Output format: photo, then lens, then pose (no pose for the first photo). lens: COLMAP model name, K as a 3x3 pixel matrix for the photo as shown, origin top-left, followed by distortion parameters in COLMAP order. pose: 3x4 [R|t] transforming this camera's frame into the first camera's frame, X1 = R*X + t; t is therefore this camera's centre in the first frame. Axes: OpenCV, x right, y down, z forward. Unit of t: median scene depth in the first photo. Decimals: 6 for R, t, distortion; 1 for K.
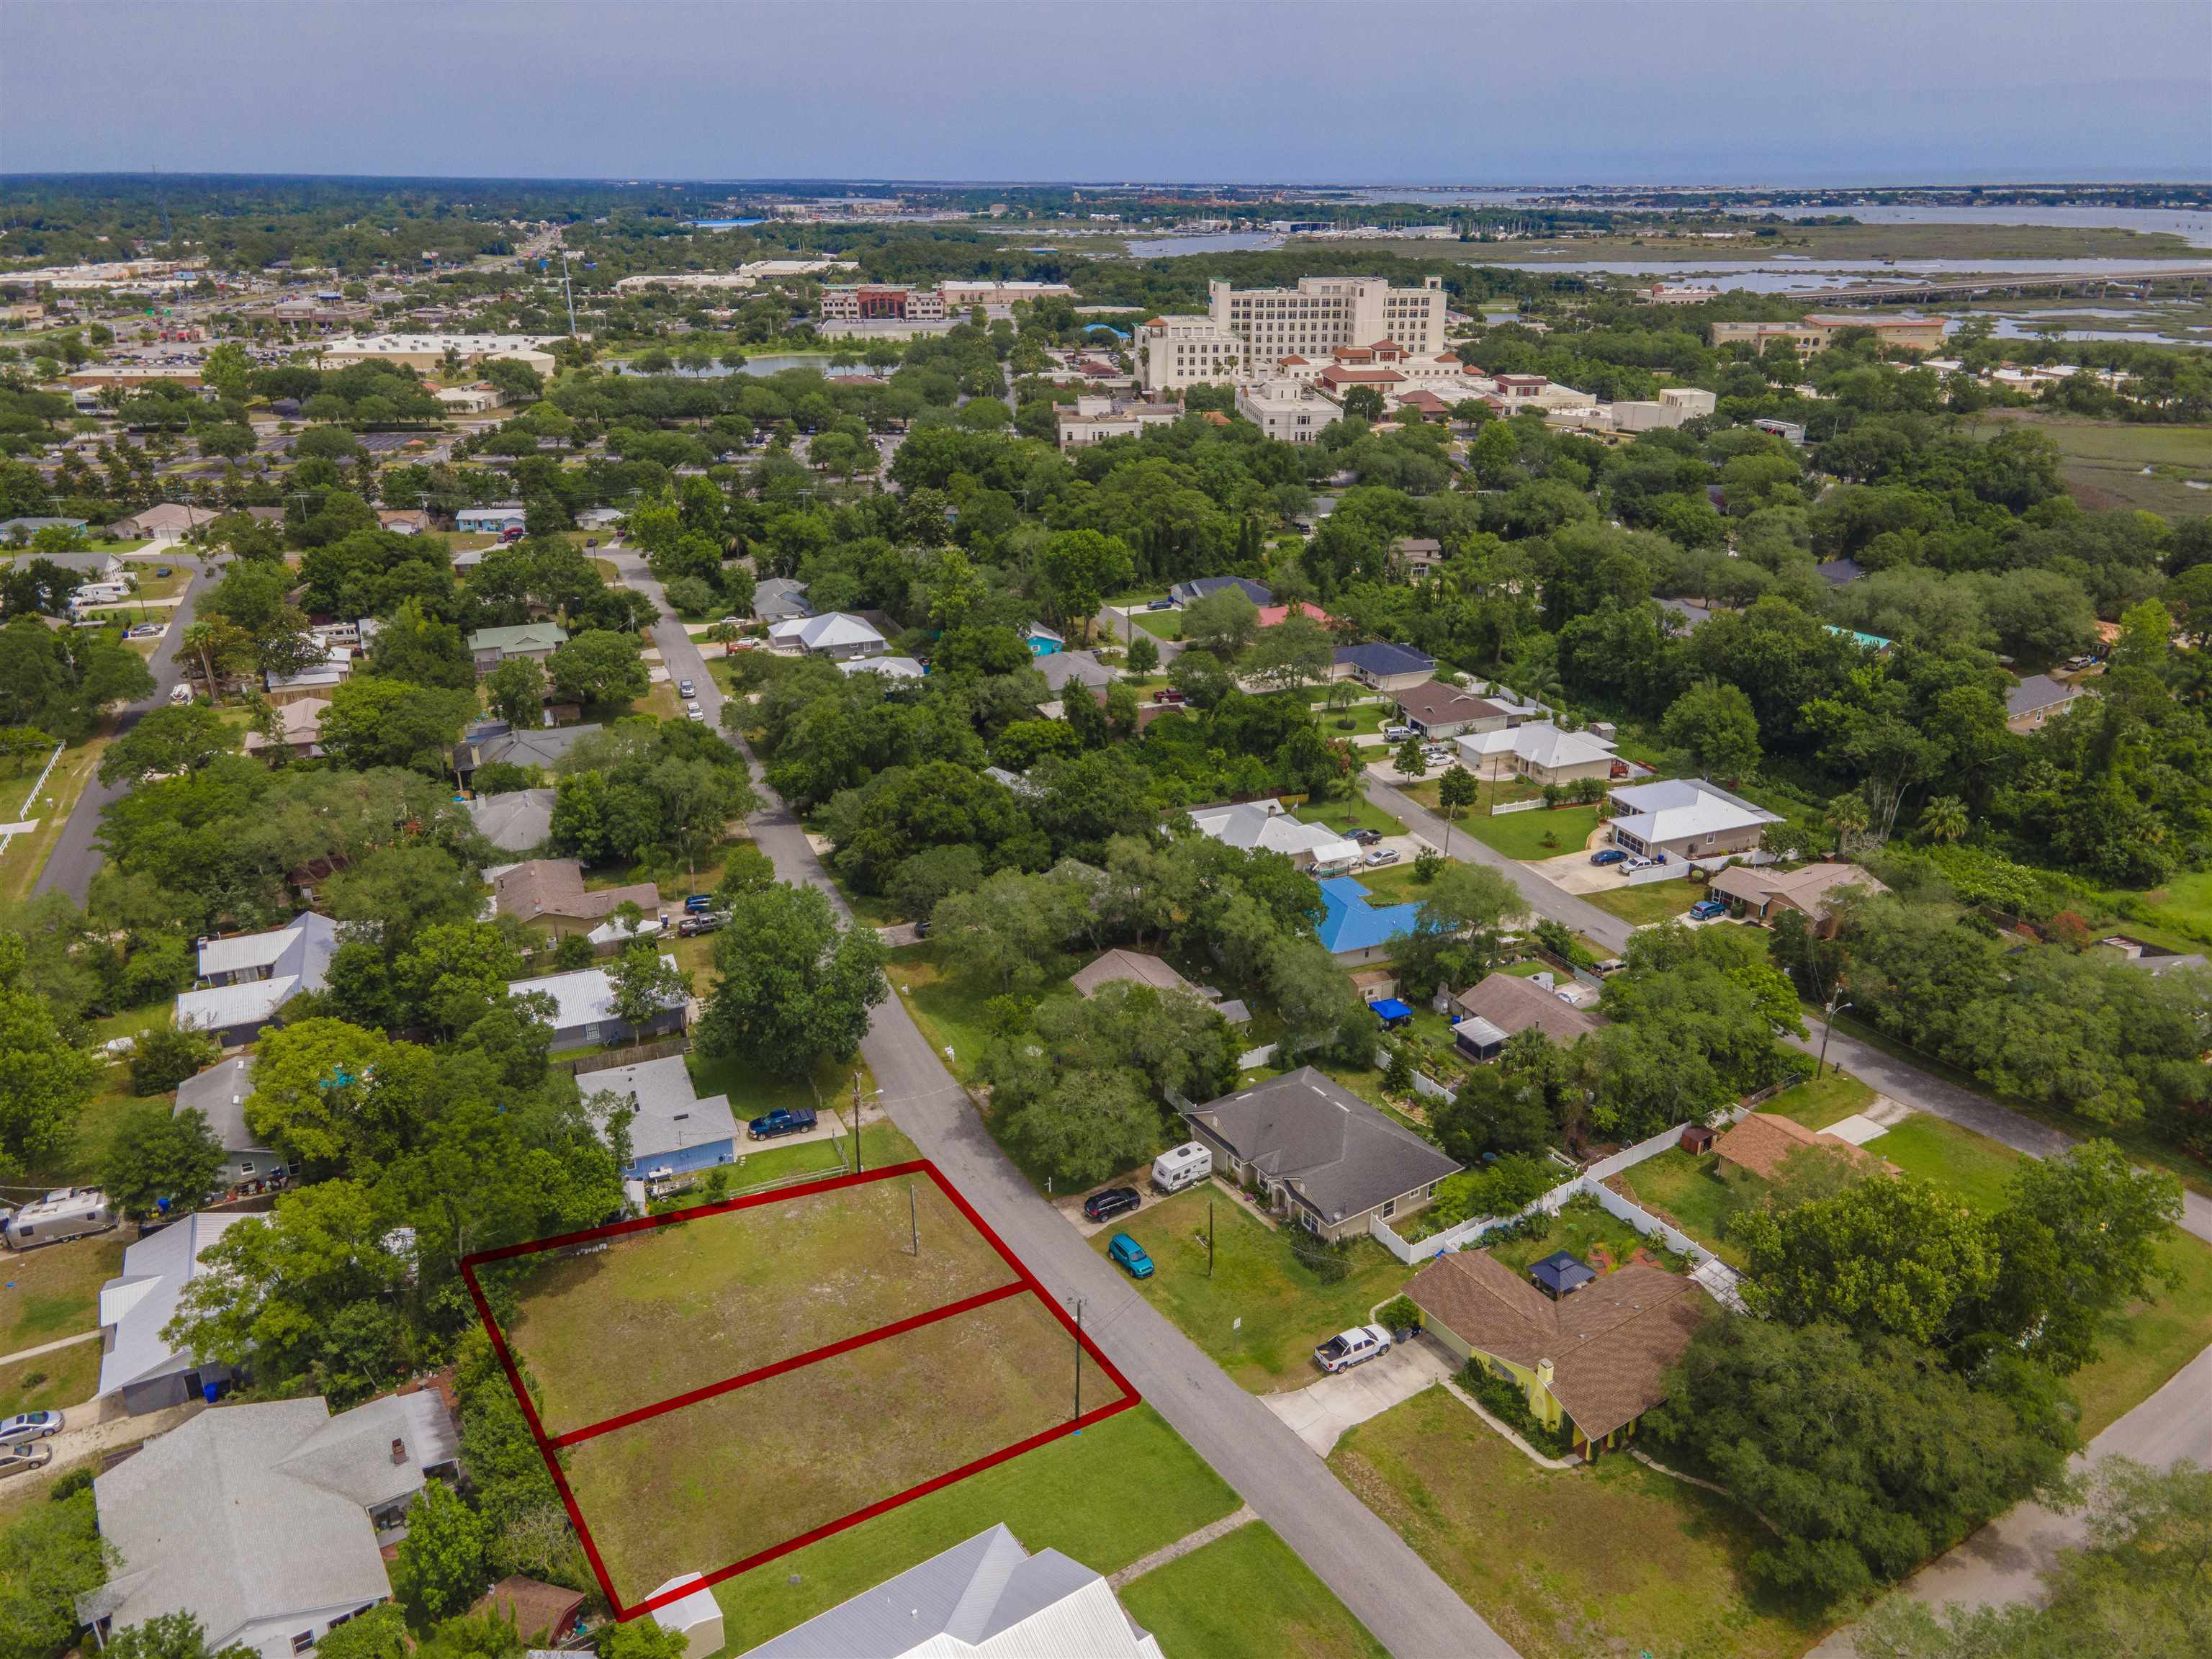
lens RADIAL K [[1607.9, 0, 1113.2], [0, 1607.9, 830.4], [0, 0, 1]] dist [0.040215, 0.000812]
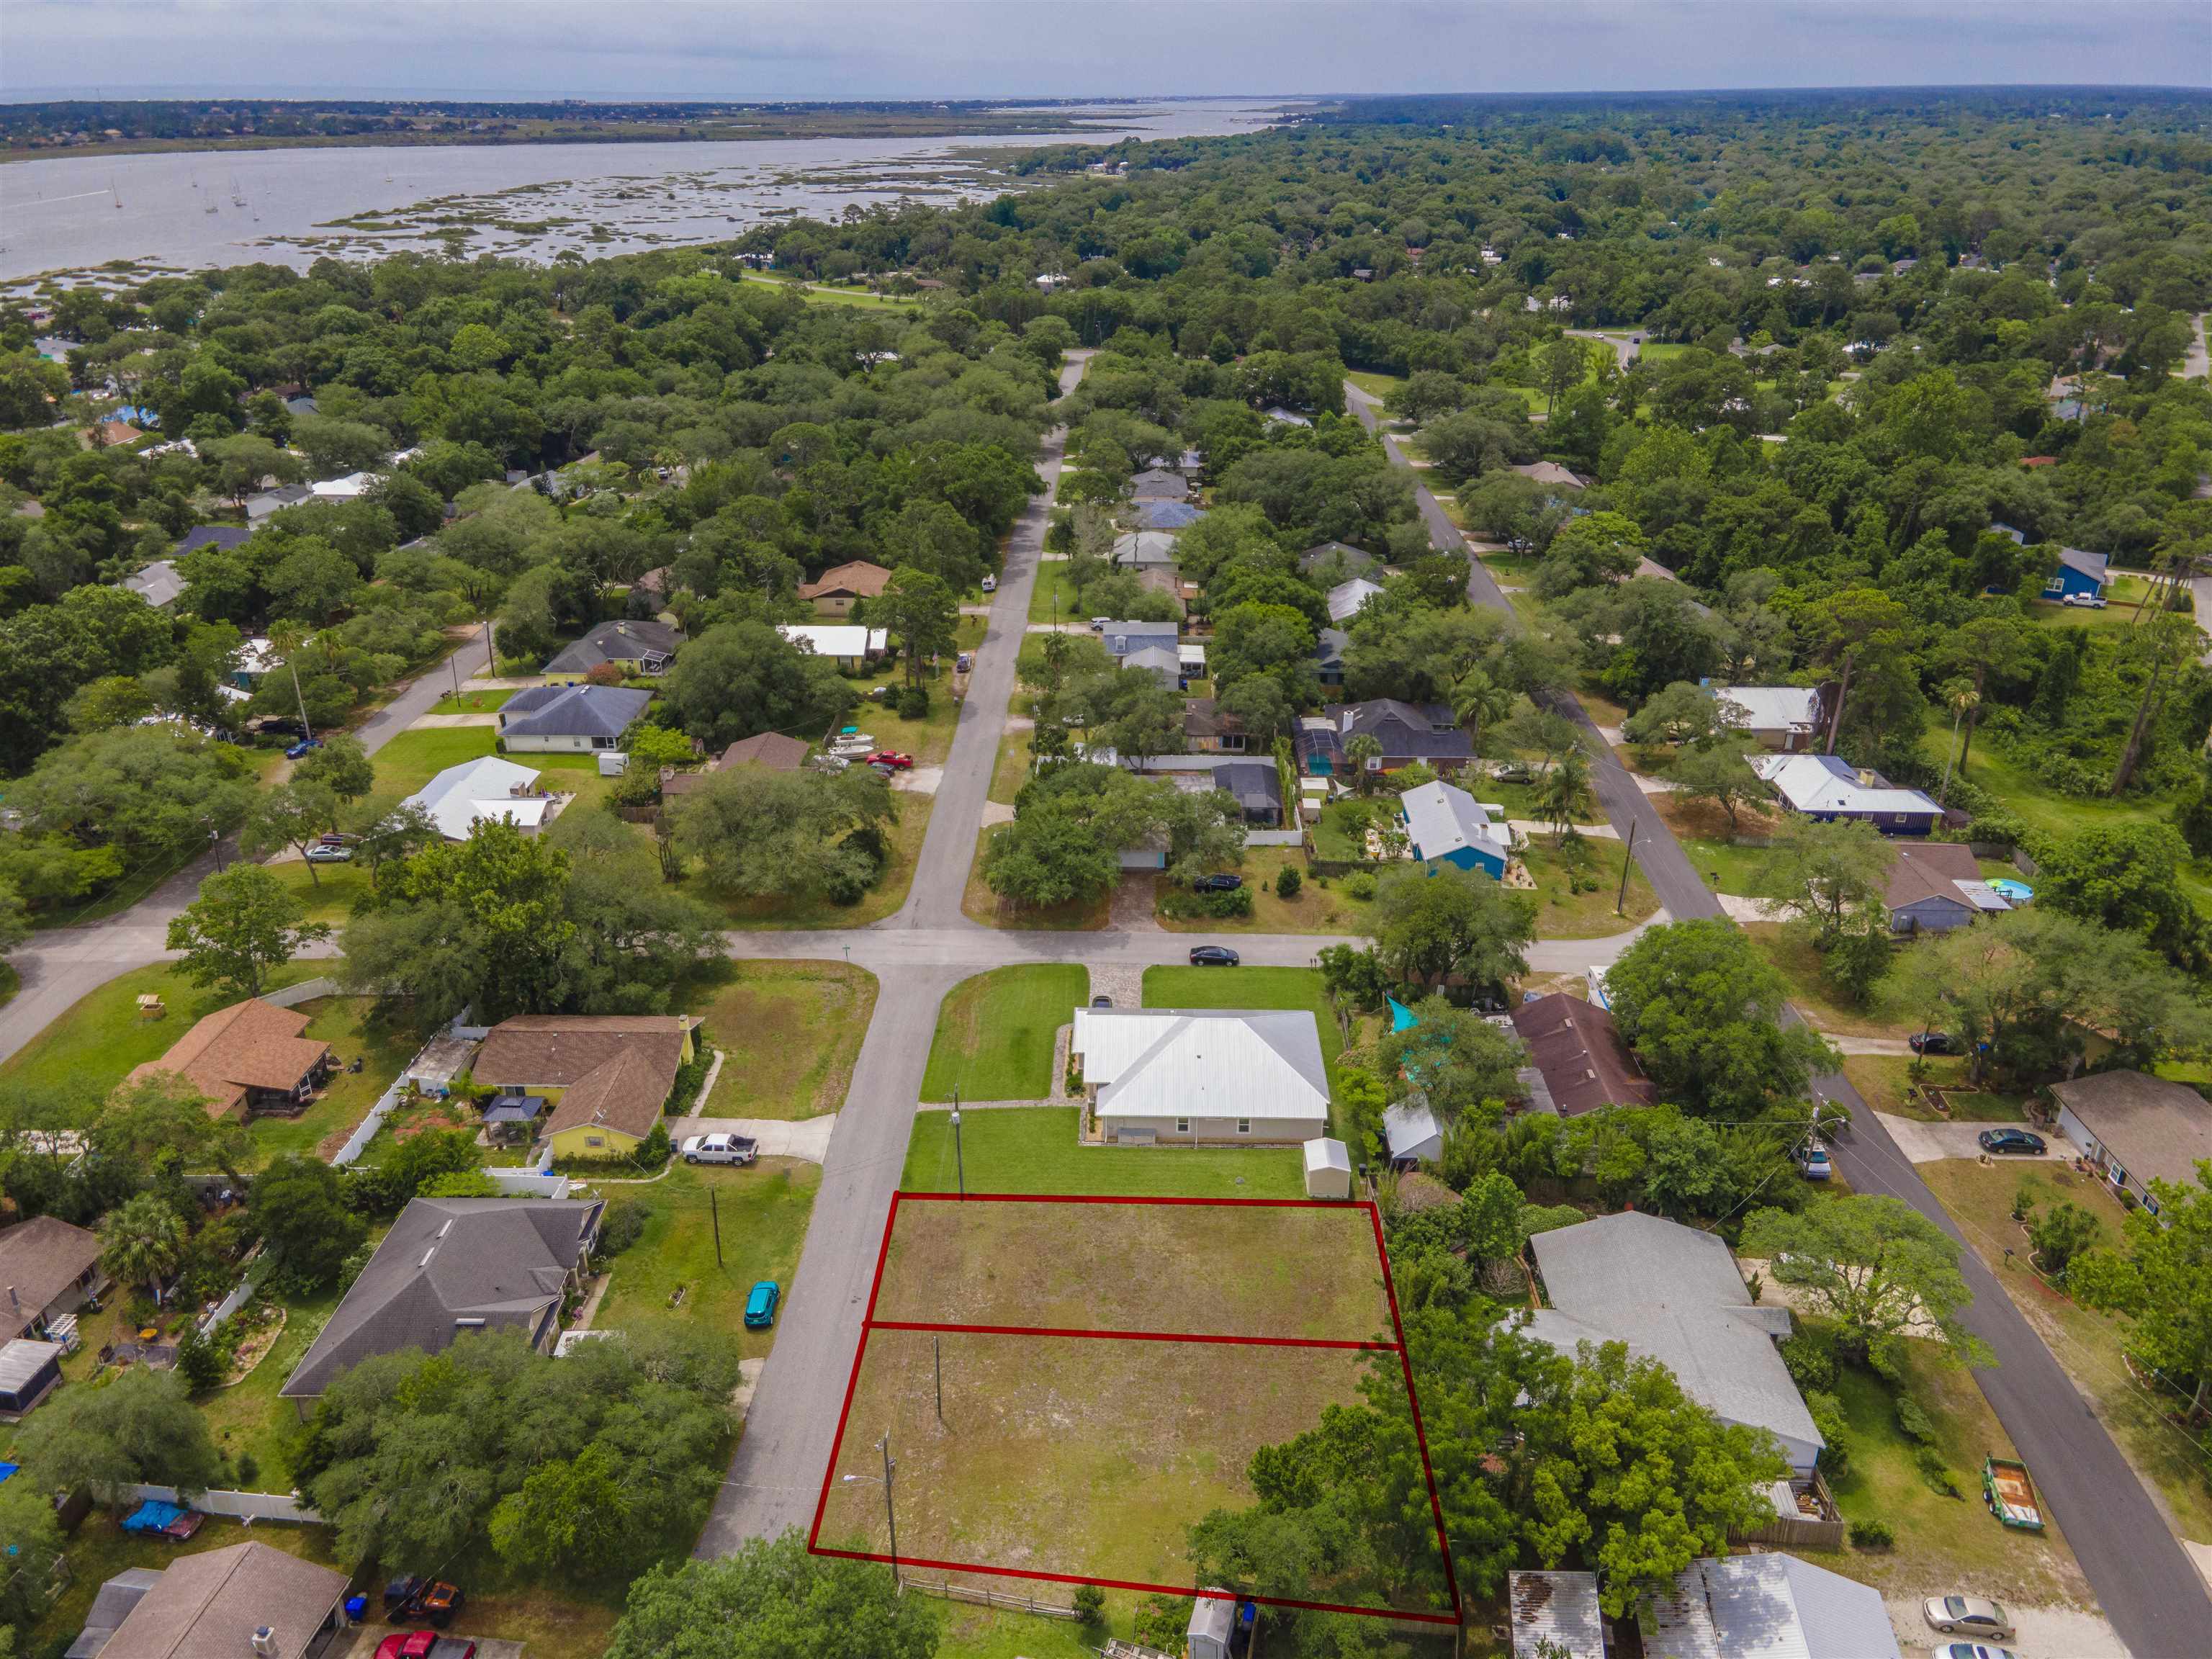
lens RADIAL K [[1607.0, 0, 1106.0], [0, 1607.0, 829.5], [0, 0, 1]] dist [0.020220, 0.046939]
pose [[-0.824093, -0.231031, 0.517200, -0.512086], [0.216809, 0.714877, 0.664790, -0.447717], [-0.523321, 0.659982, -0.539035, 1.127333]]
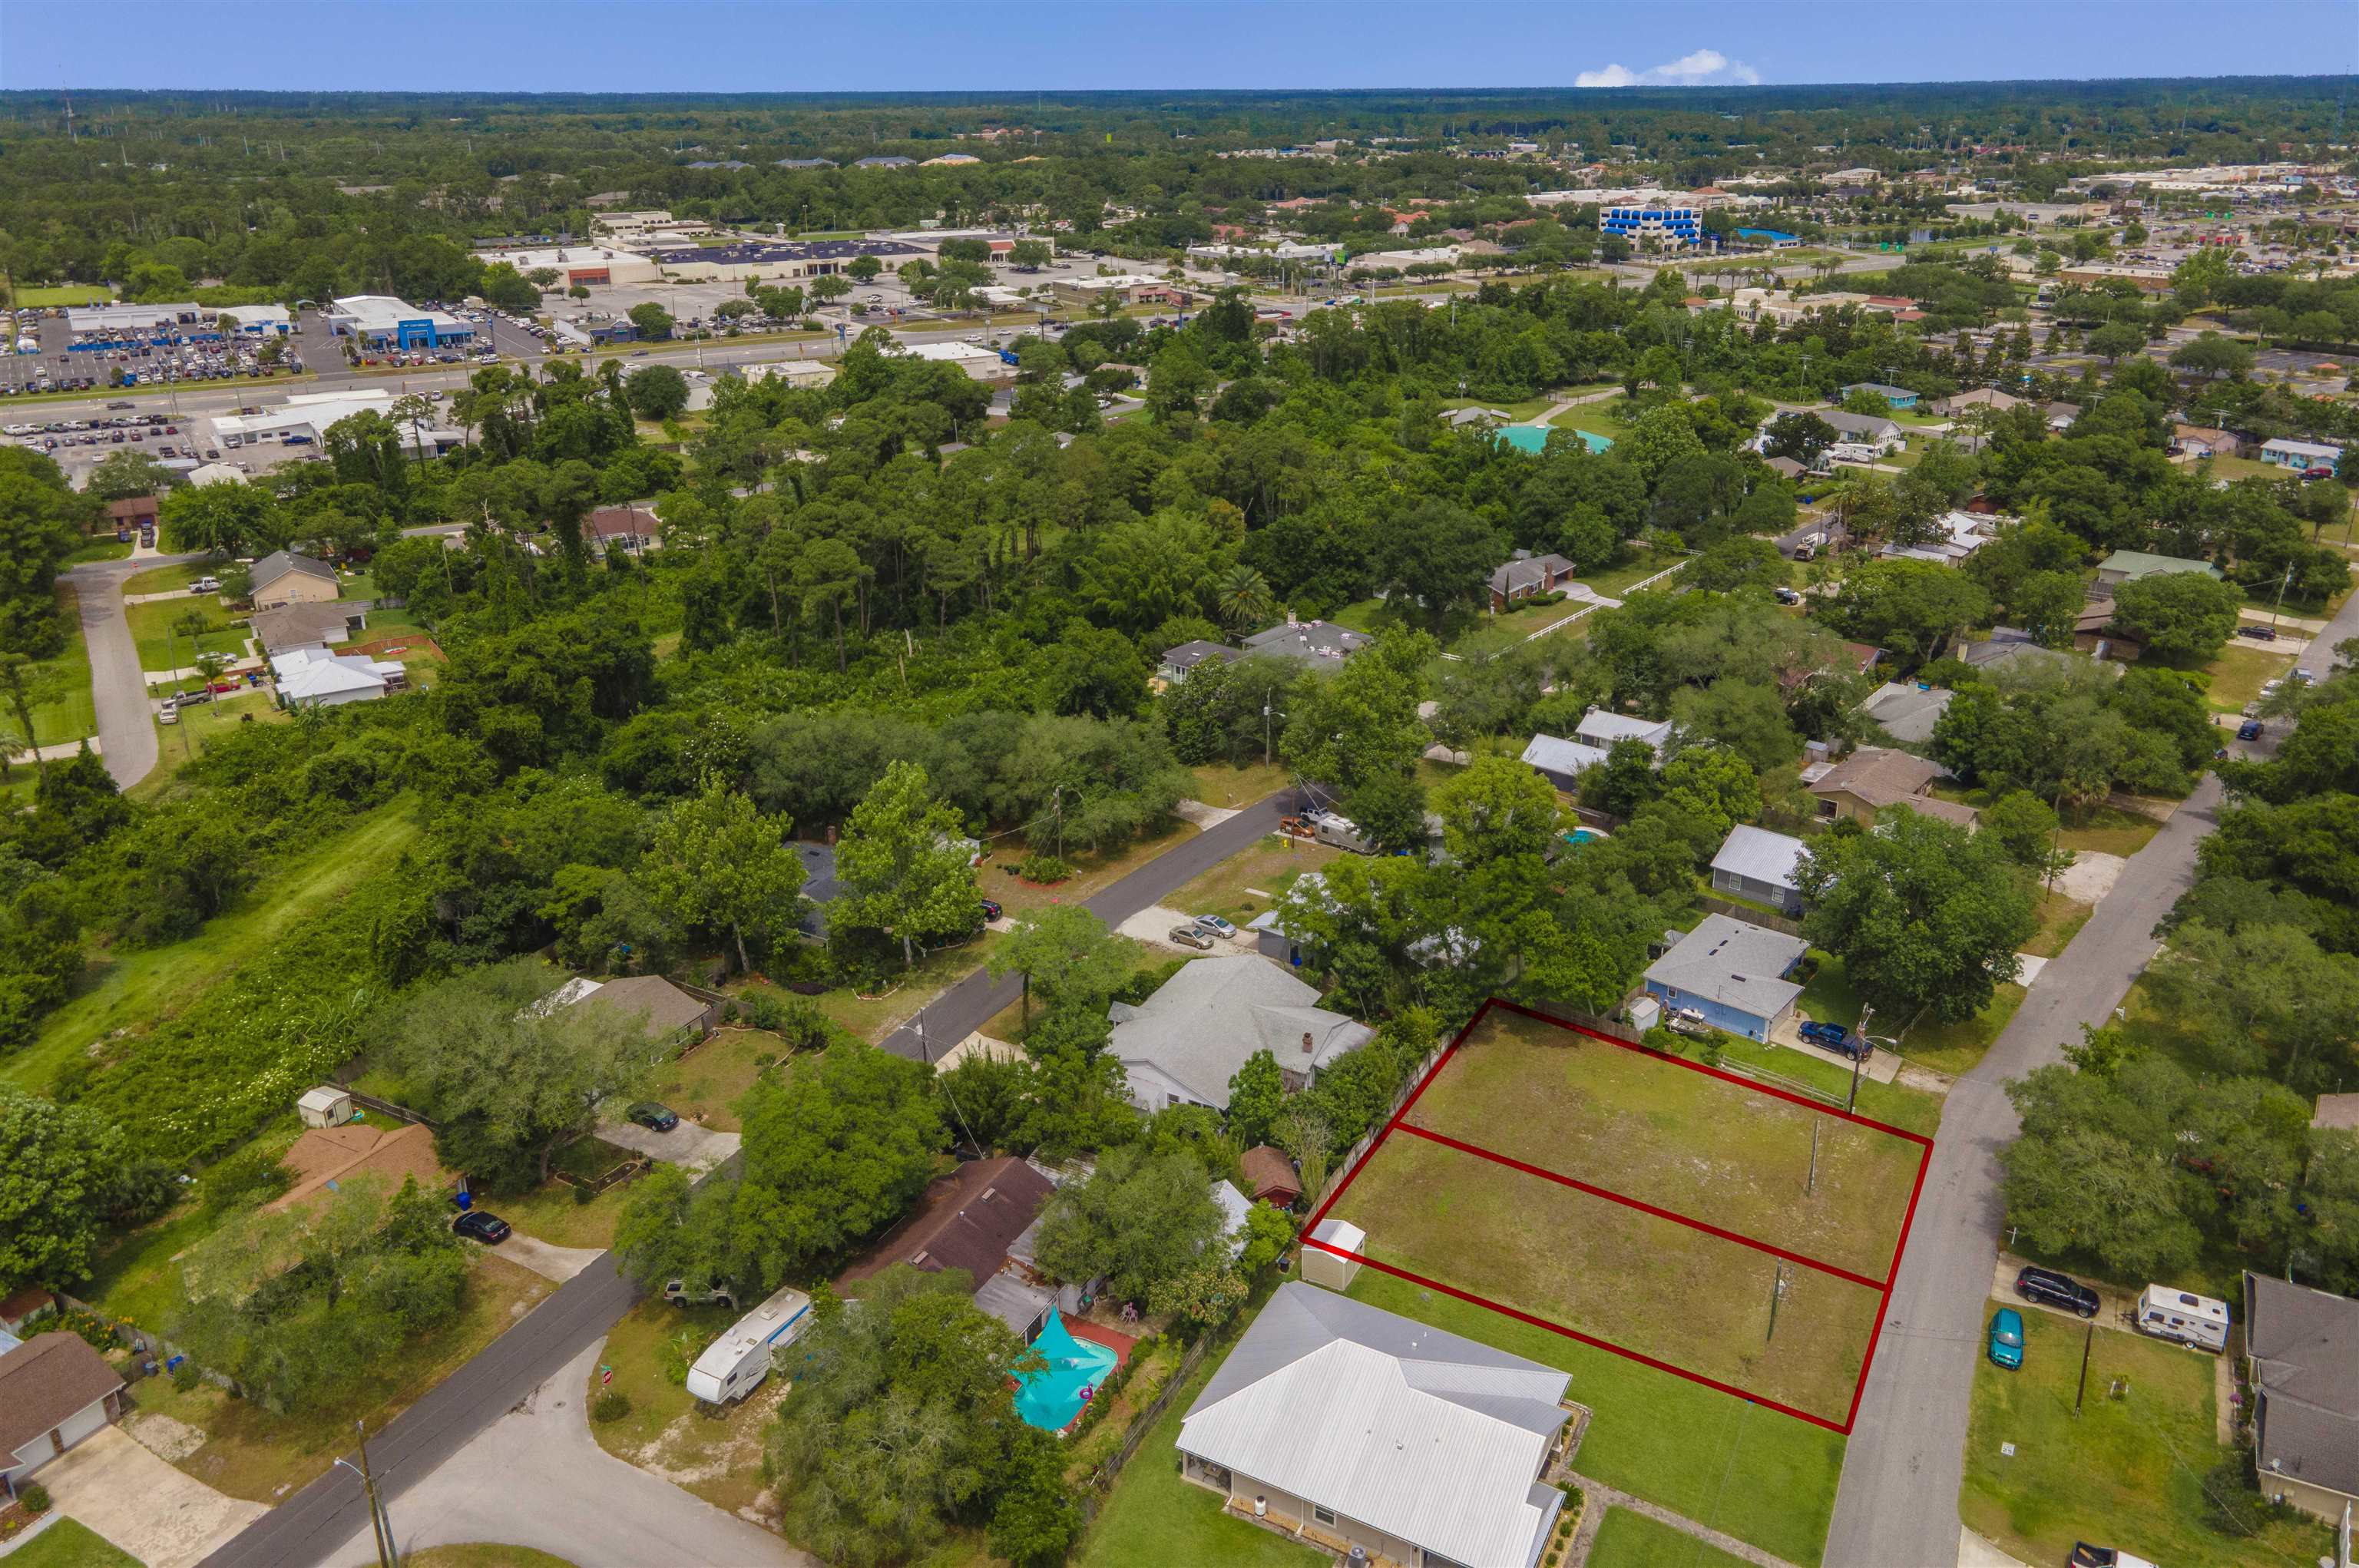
lens RADIAL K [[1711.3, 0, 1137.6], [0, 1711.3, 612.9], [0, 0, 1]] dist [0.013699, 0.001449]
pose [[0.448567, 0.256990, -0.856005, 0.440474], [-0.323723, 0.939451, 0.112403, -0.039240], [0.833061, 0.226689, 0.504600, 0.088055]]
